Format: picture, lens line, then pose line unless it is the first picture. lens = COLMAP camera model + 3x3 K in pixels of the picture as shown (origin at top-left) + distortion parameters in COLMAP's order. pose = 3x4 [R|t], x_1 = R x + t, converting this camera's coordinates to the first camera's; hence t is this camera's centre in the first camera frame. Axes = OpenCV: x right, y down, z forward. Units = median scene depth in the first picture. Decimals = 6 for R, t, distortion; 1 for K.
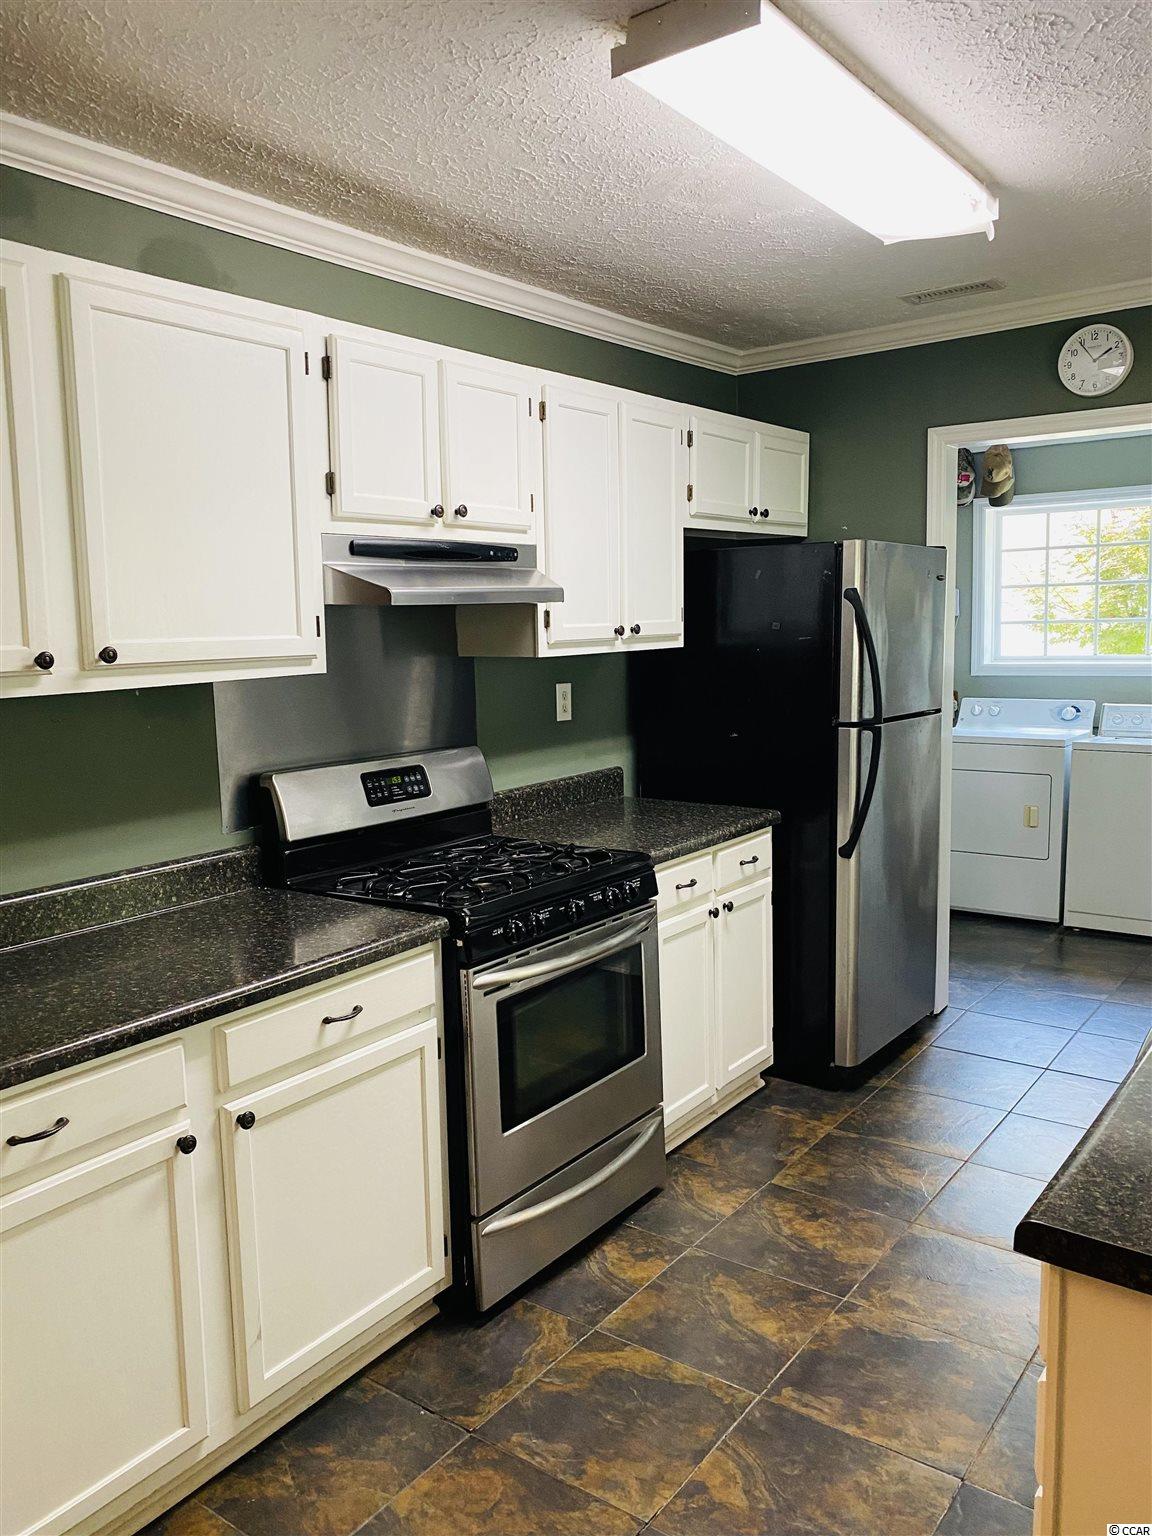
lens RADIAL K [[1181.3, 0, 587.3], [0, 1181.3, 772.6], [0, 0, 1]] dist [0.044489, -0.042128]
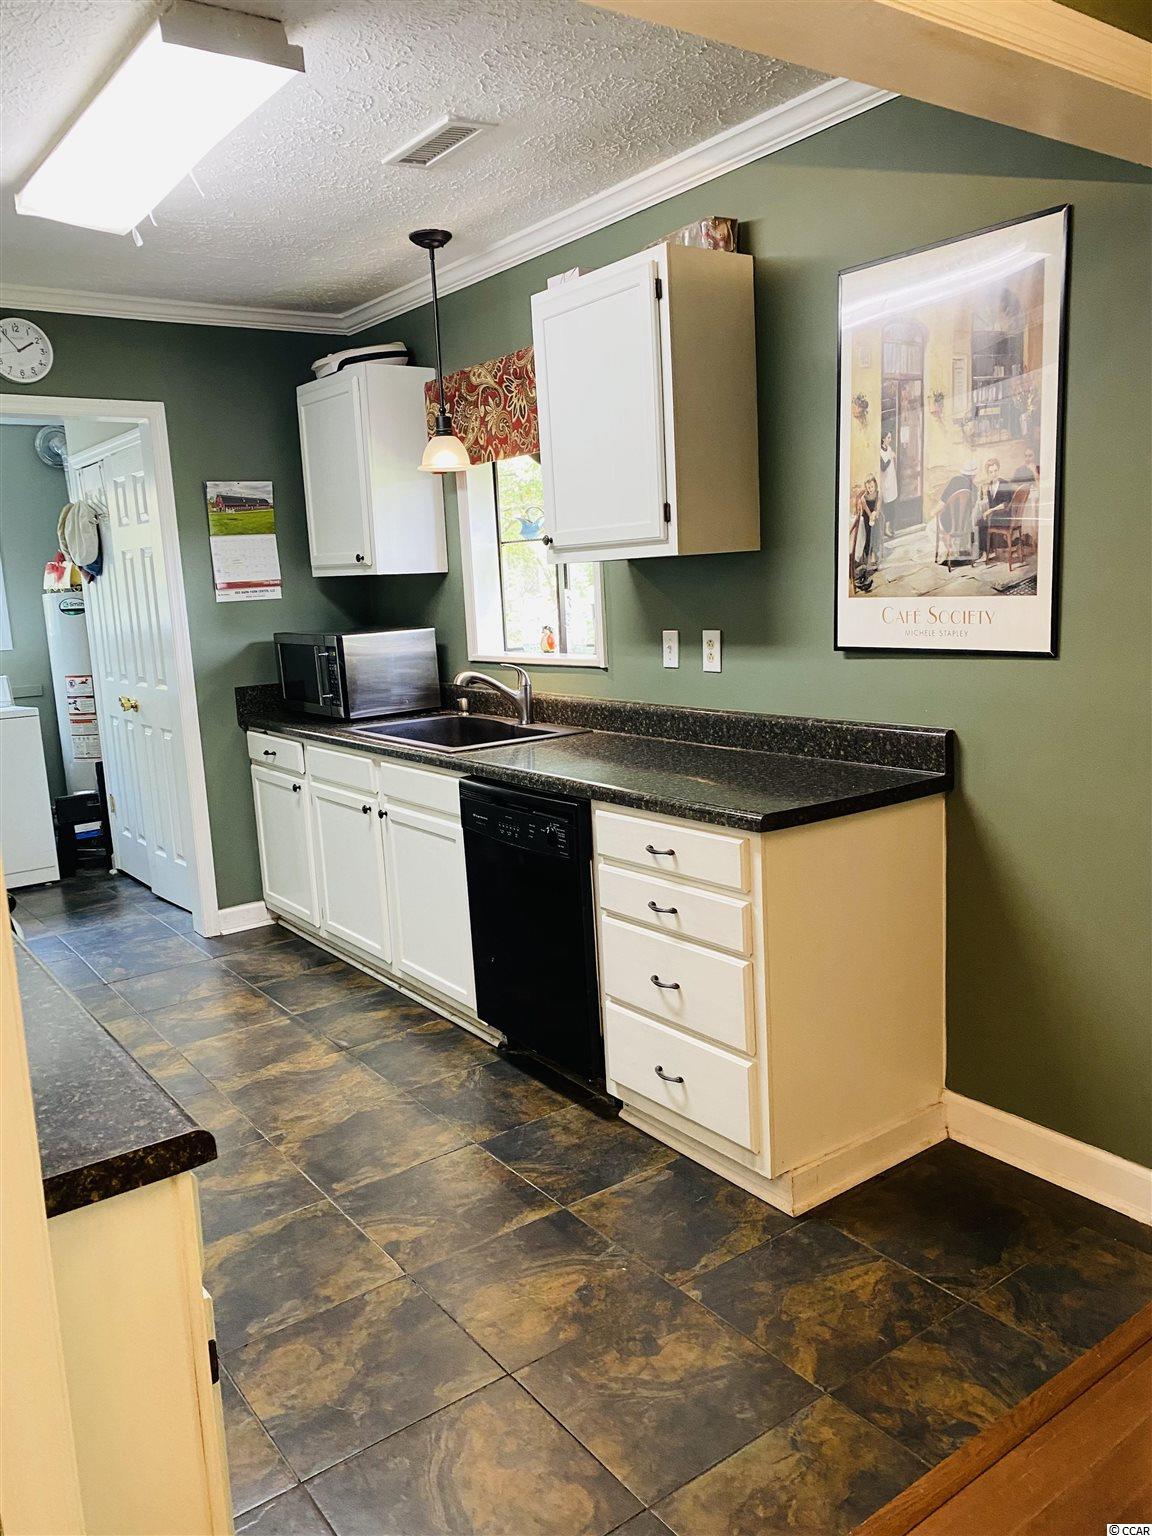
lens RADIAL K [[1181.3, 0, 587.3], [0, 1181.3, 772.6], [0, 0, 1]] dist [0.044489, -0.042128]
pose [[0.304652, -0.151797, 0.940290, -0.826141], [0.165758, 0.980604, 0.104600, 0.017832], [-0.937929, 0.123993, 0.323905, 0.306800]]
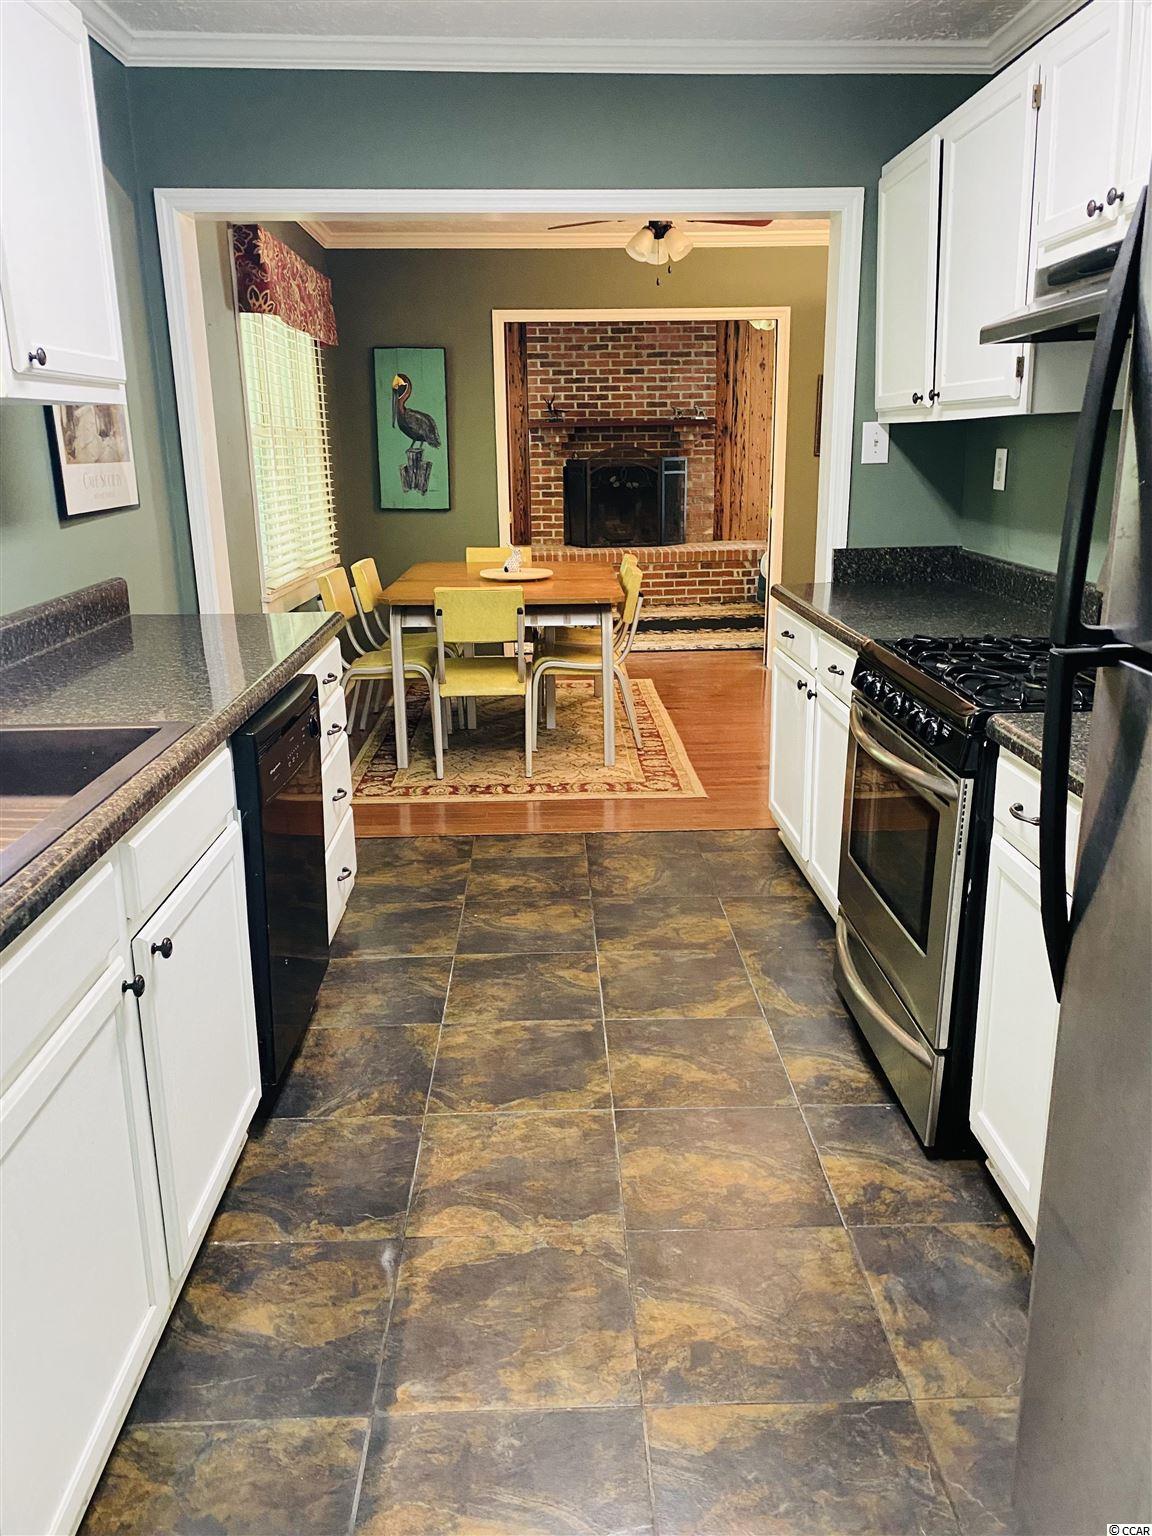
lens RADIAL K [[1151.0, 0, 576.5], [0, 1151.0, 782.7], [0, 0, 1]] dist [0.134684, -0.300074]
pose [[-0.788551, 0.208619, -0.578503, 0.810203], [-0.044380, 0.918944, 0.391882, -0.183857], [0.613367, 0.334693, -0.715376, 1.744569]]
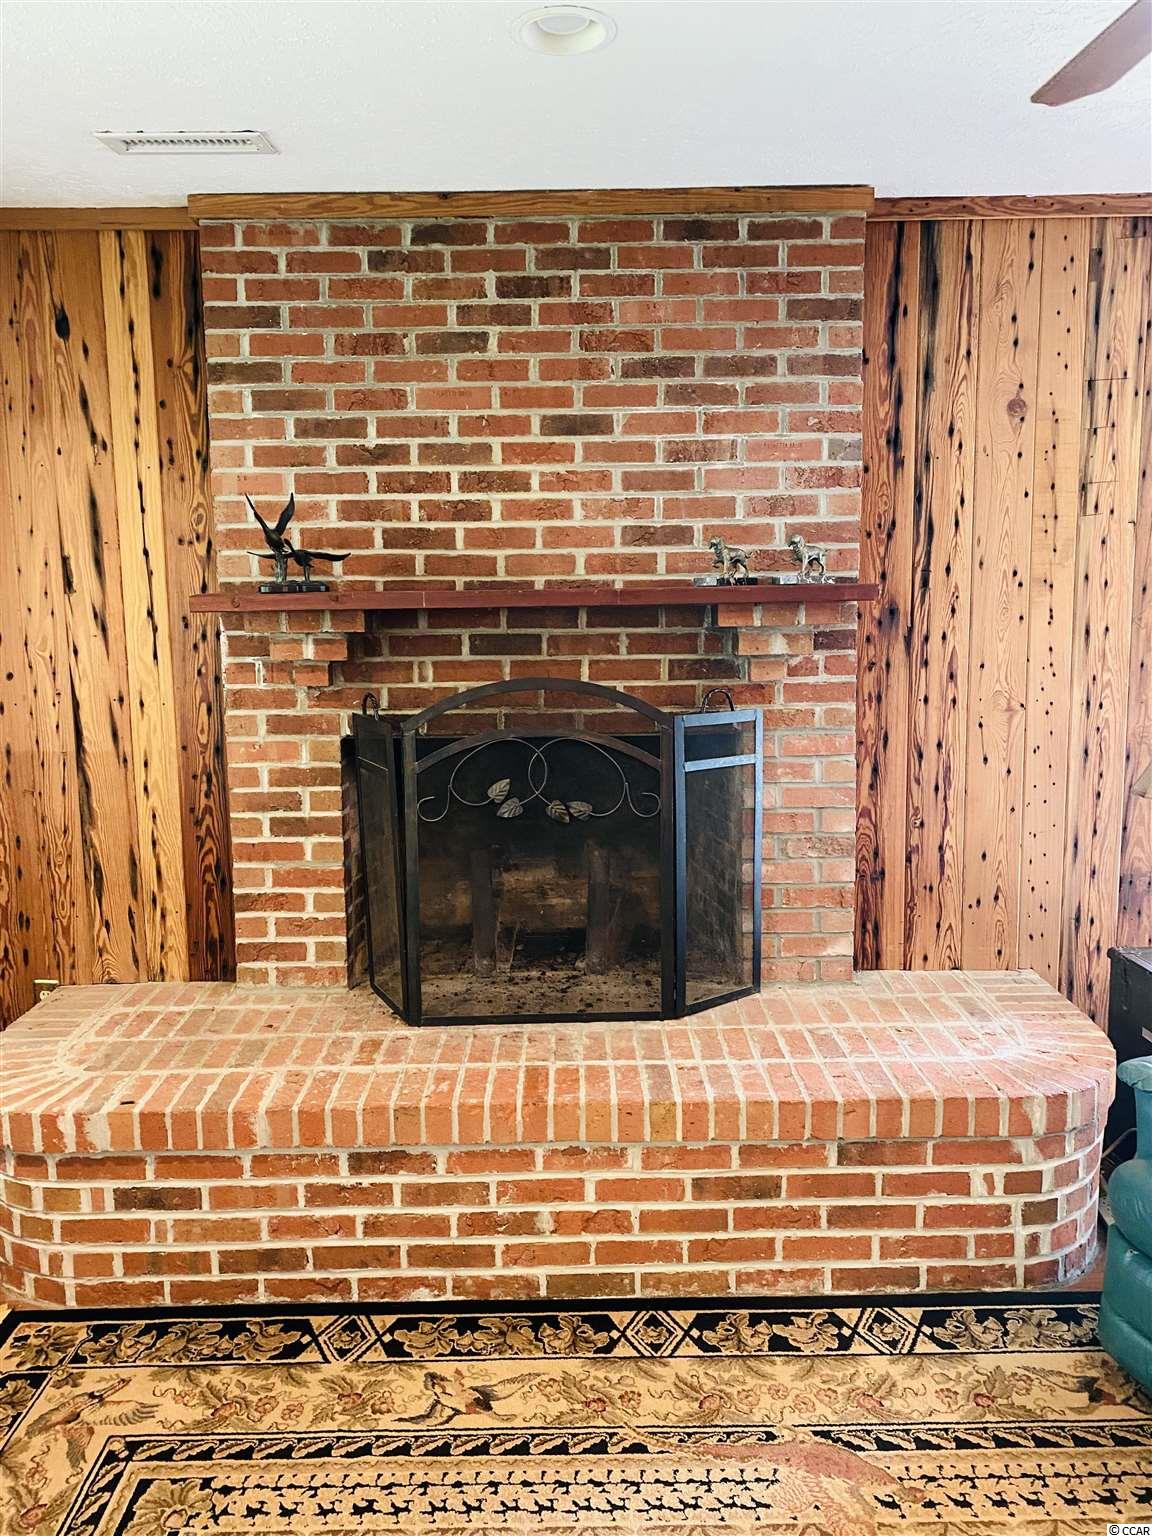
lens RADIAL K [[1193.2, 0, 557.6], [0, 1193.2, 790.2], [0, 0, 1]] dist [0.048719, -0.033492]
pose [[-0.808429, 0.125706, -0.575013, -1.383001], [-0.041280, 0.962413, 0.268434, 0.133304], [0.587144, 0.240747, -0.772854, -0.665439]]
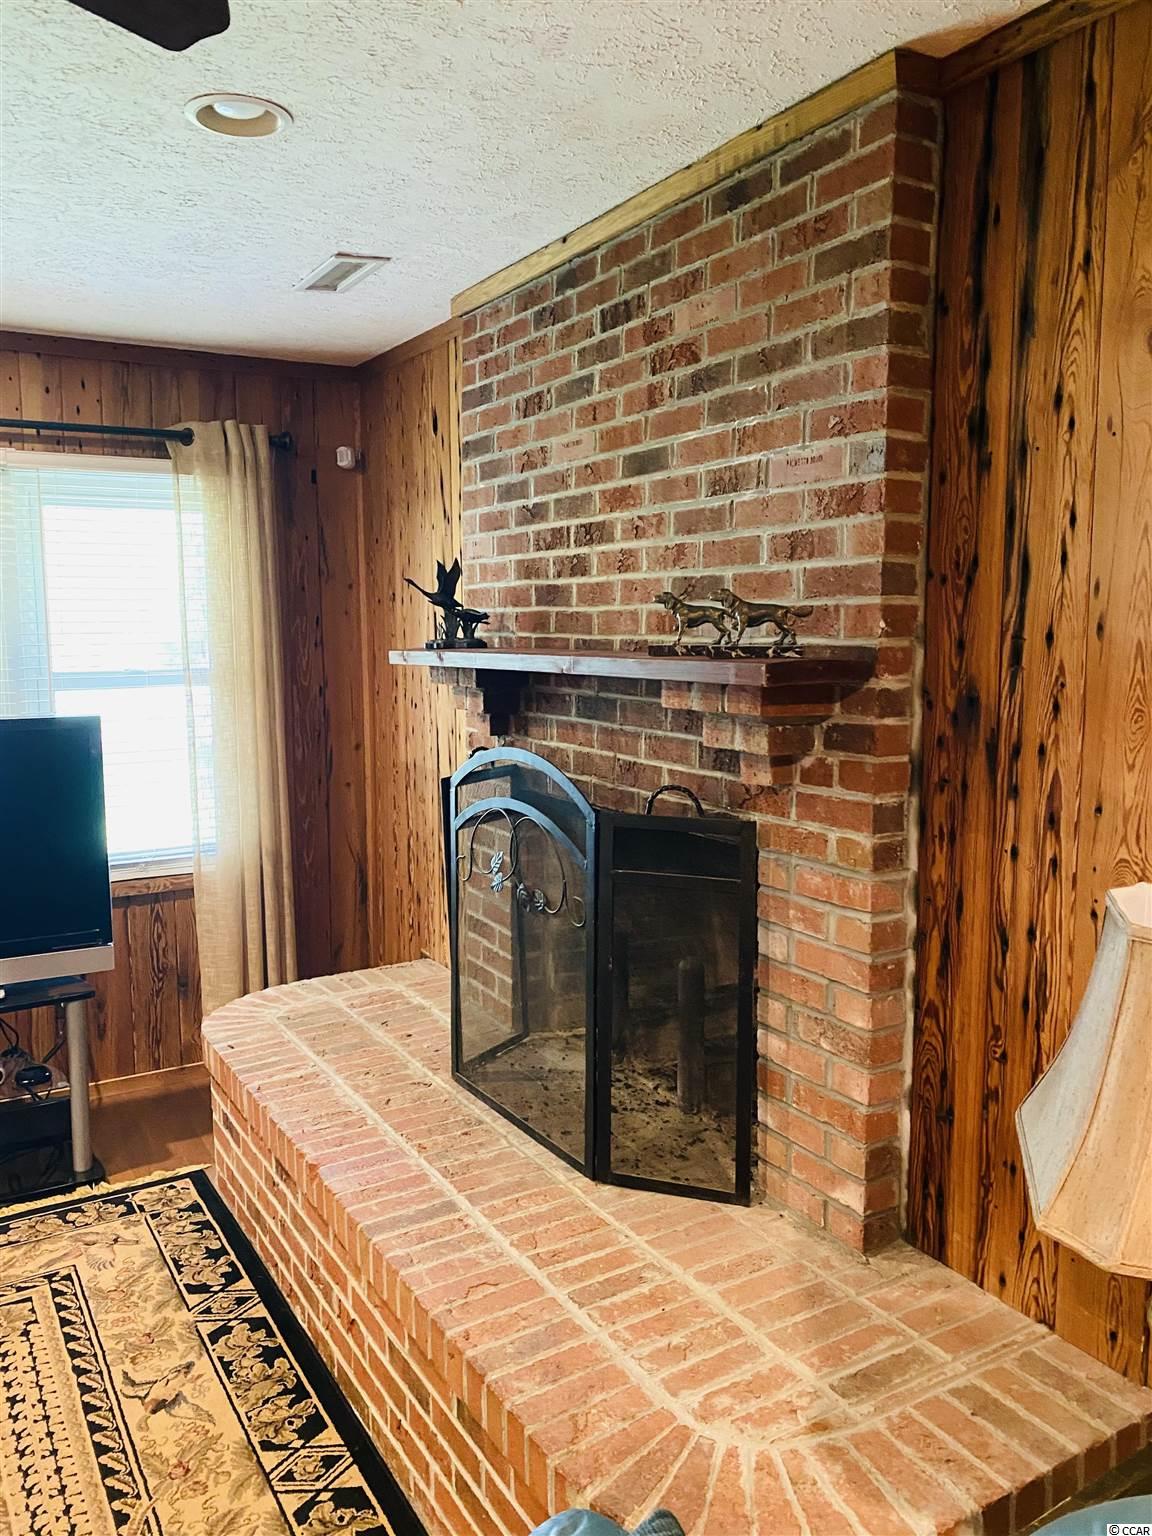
lens RADIAL K [[1181.3, 0, 587.3], [0, 1181.3, 772.6], [0, 0, 1]] dist [0.044489, -0.042128]
pose [[-0.917235, -0.018814, 0.397903, -2.585553], [0.080119, 0.969759, 0.230541, 0.121567], [-0.390207, 0.243340, -0.887989, -0.683669]]
